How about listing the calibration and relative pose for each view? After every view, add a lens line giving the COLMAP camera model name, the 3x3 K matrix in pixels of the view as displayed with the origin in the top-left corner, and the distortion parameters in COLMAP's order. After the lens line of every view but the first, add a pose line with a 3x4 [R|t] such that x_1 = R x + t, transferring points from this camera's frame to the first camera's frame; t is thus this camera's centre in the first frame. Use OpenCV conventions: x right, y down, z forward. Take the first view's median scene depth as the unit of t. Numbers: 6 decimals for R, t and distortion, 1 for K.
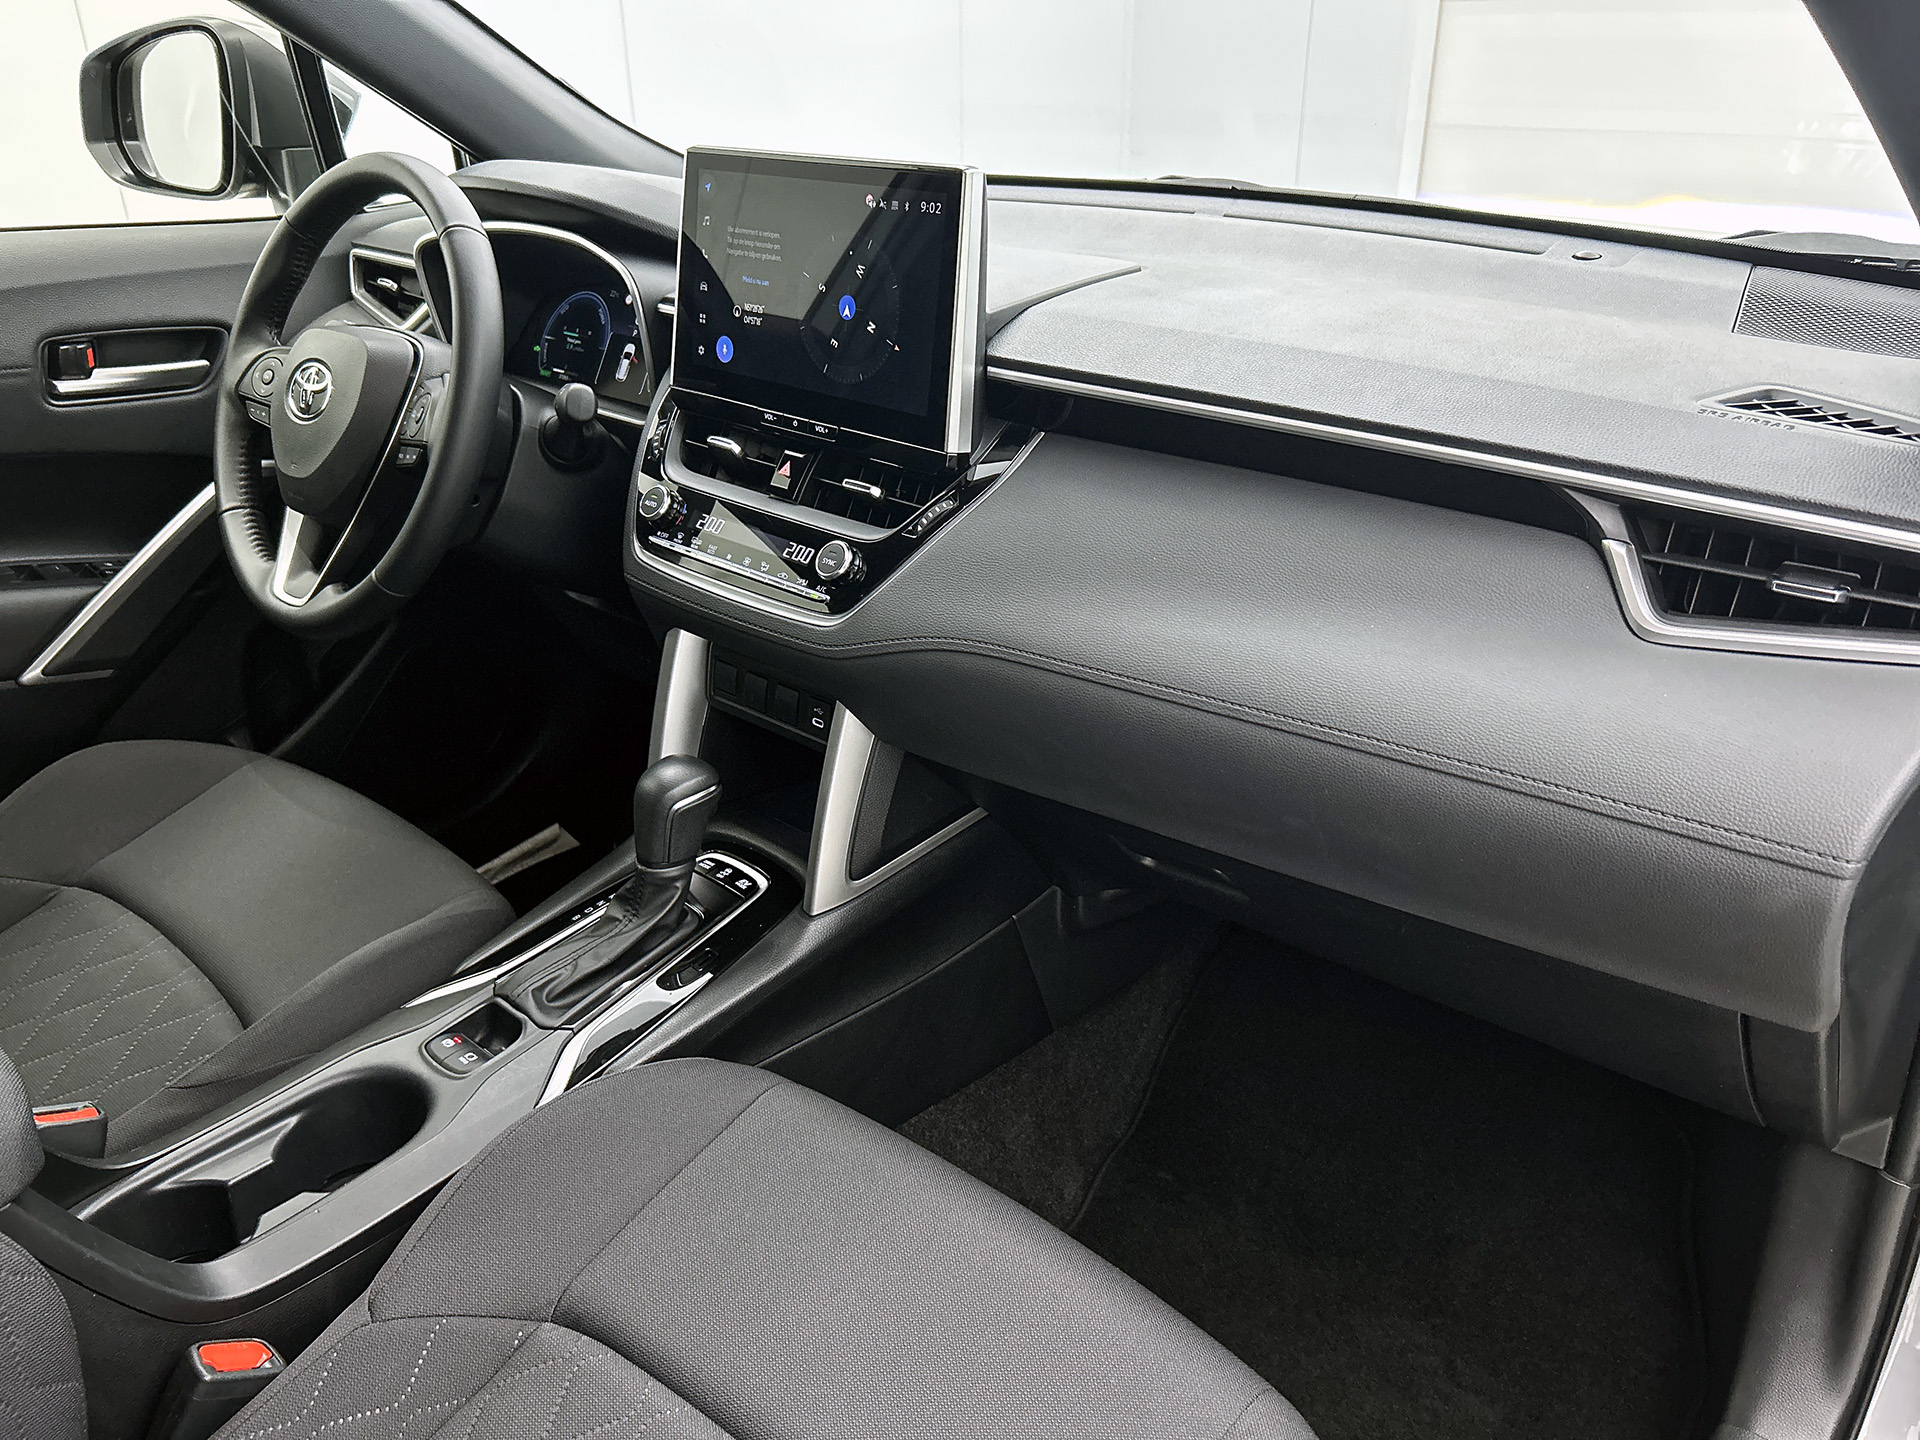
lens RADIAL K [[1443.1, 0, 960.0], [0, 1443.1, 720.0], [0, 0, 1]] dist [-0.003121, -0.003782]
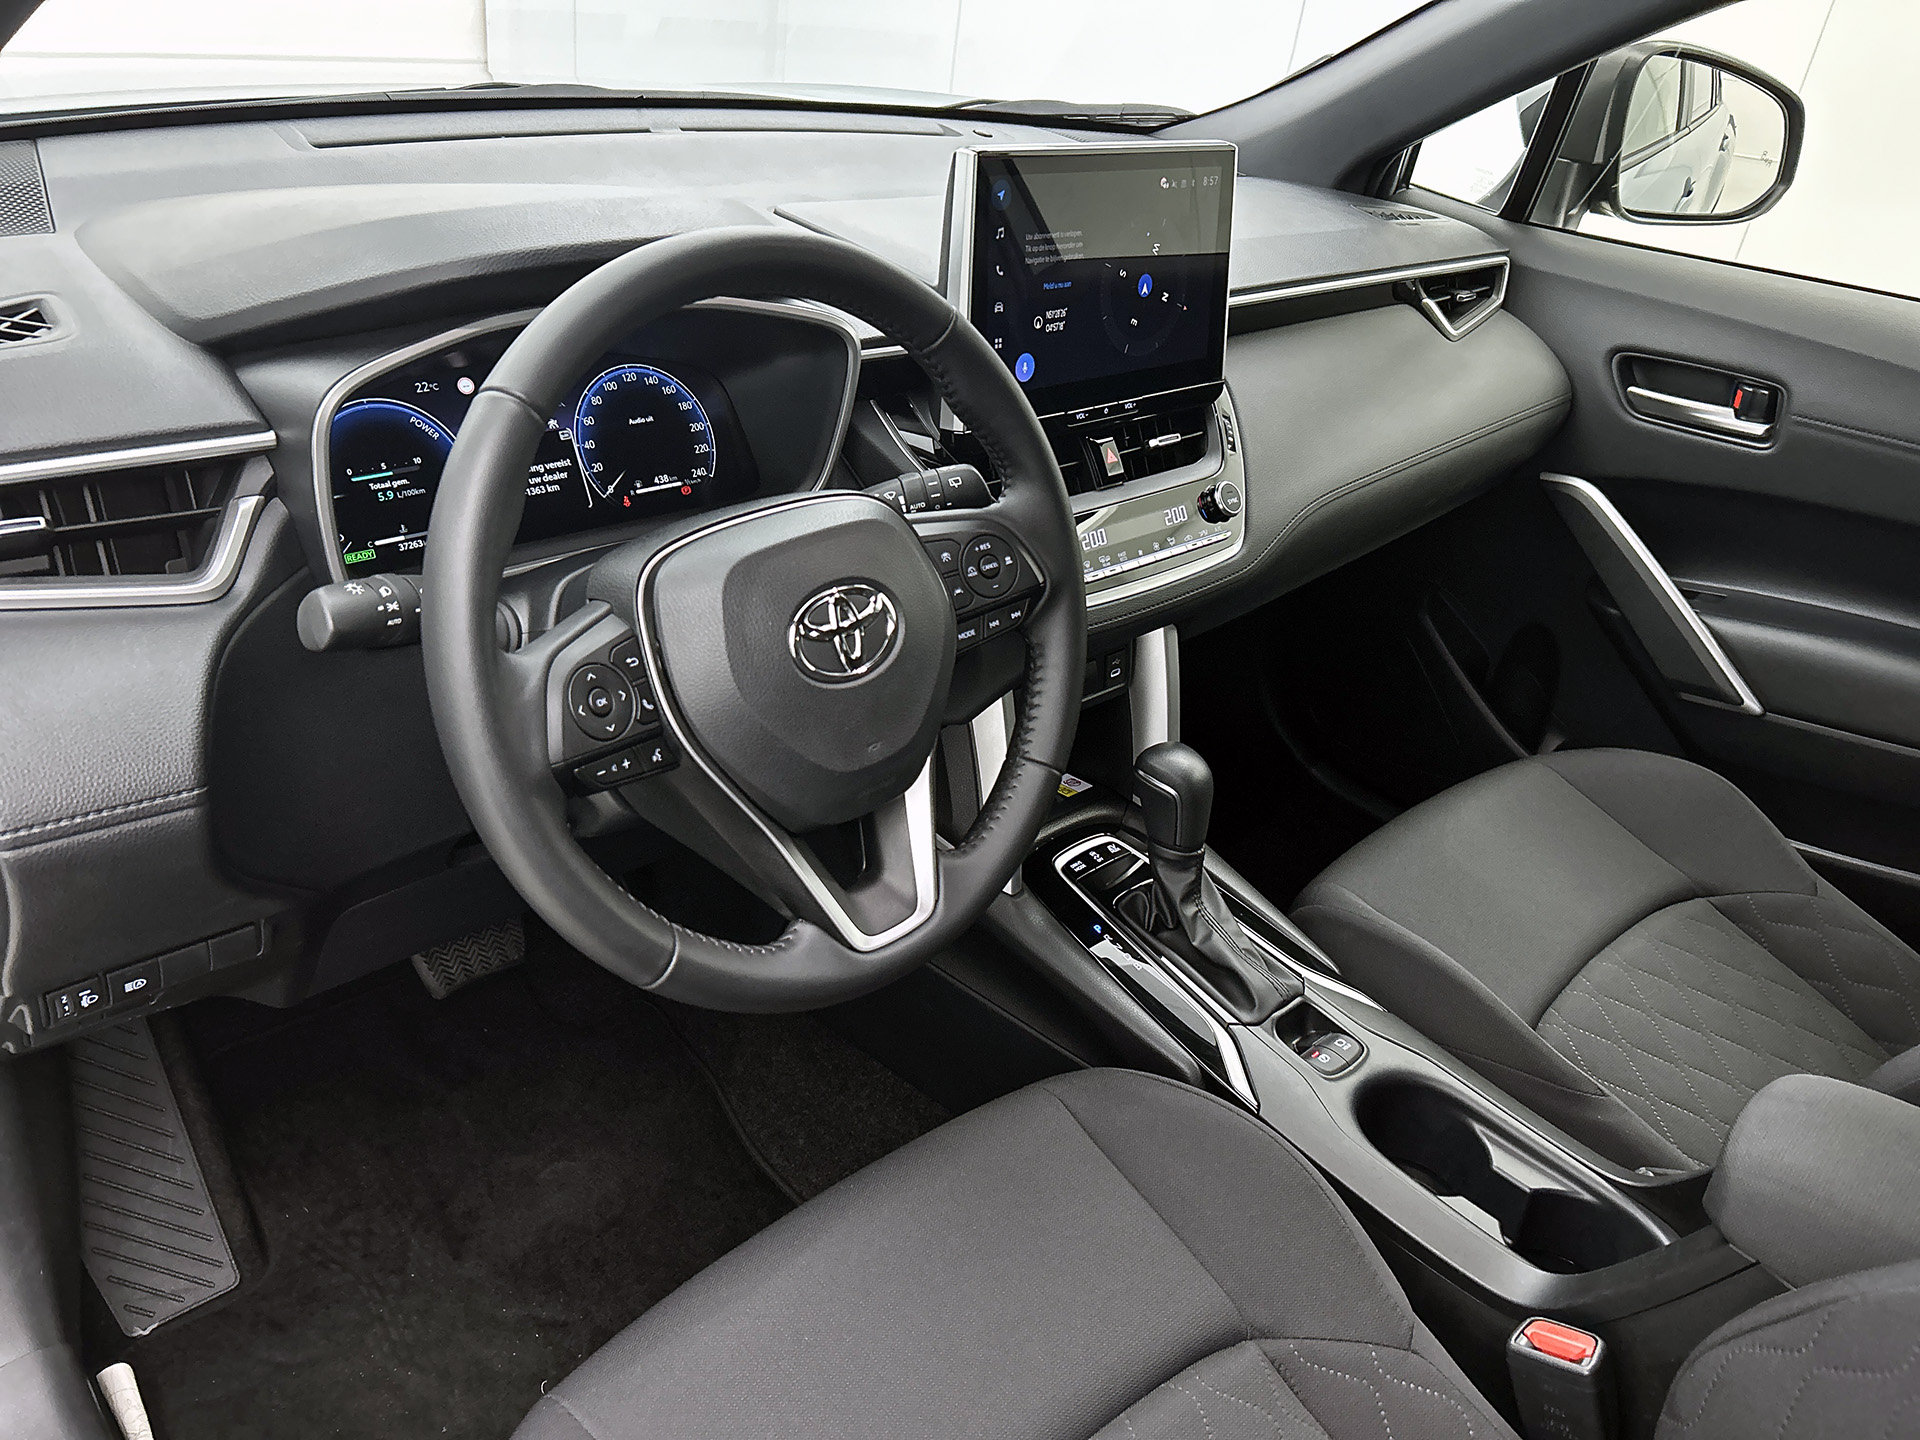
lens RADIAL K [[1466.0, 0, 968.7], [0, 1466.0, 735.9], [0, 0, 1]] dist [0.022687, -0.008705]
pose [[0.070861, -0.491104, 0.868214, -1.156931], [0.329915, 0.832955, 0.444233, -0.515375], [-0.941347, 0.254958, 0.221046, 0.929164]]
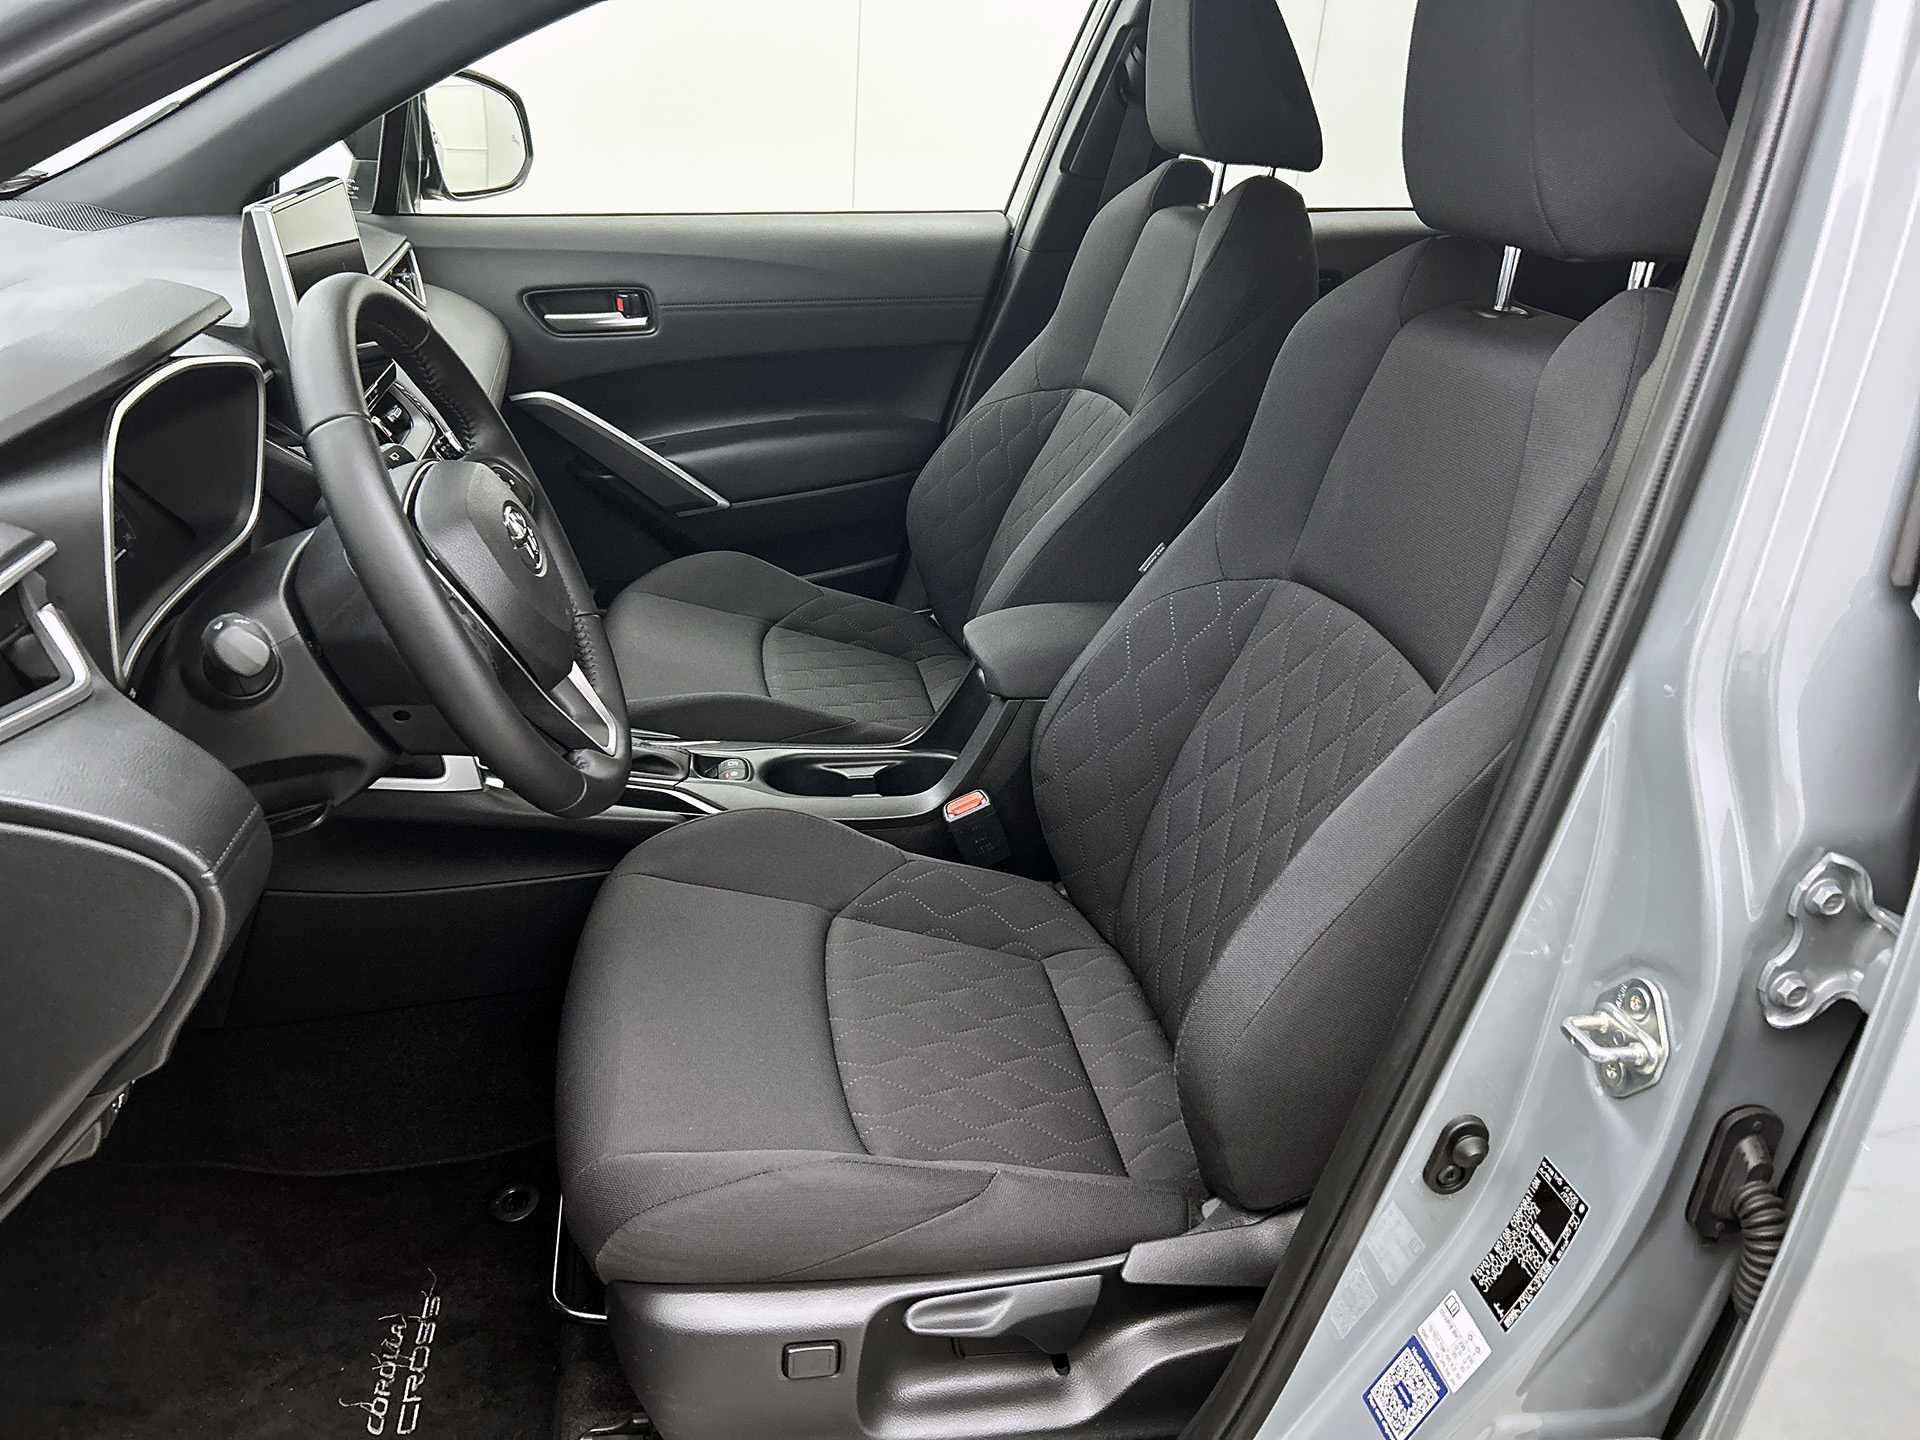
lens RADIAL K [[1466.0, 0, 968.7], [0, 1466.0, 735.9], [0, 0, 1]] dist [0.022687, -0.008705]
pose [[-0.782715, -0.300761, 0.544885, -1.349035], [0.230258, 0.673432, 0.702475, -0.812091], [-0.578220, 0.675302, -0.457853, 1.503361]]
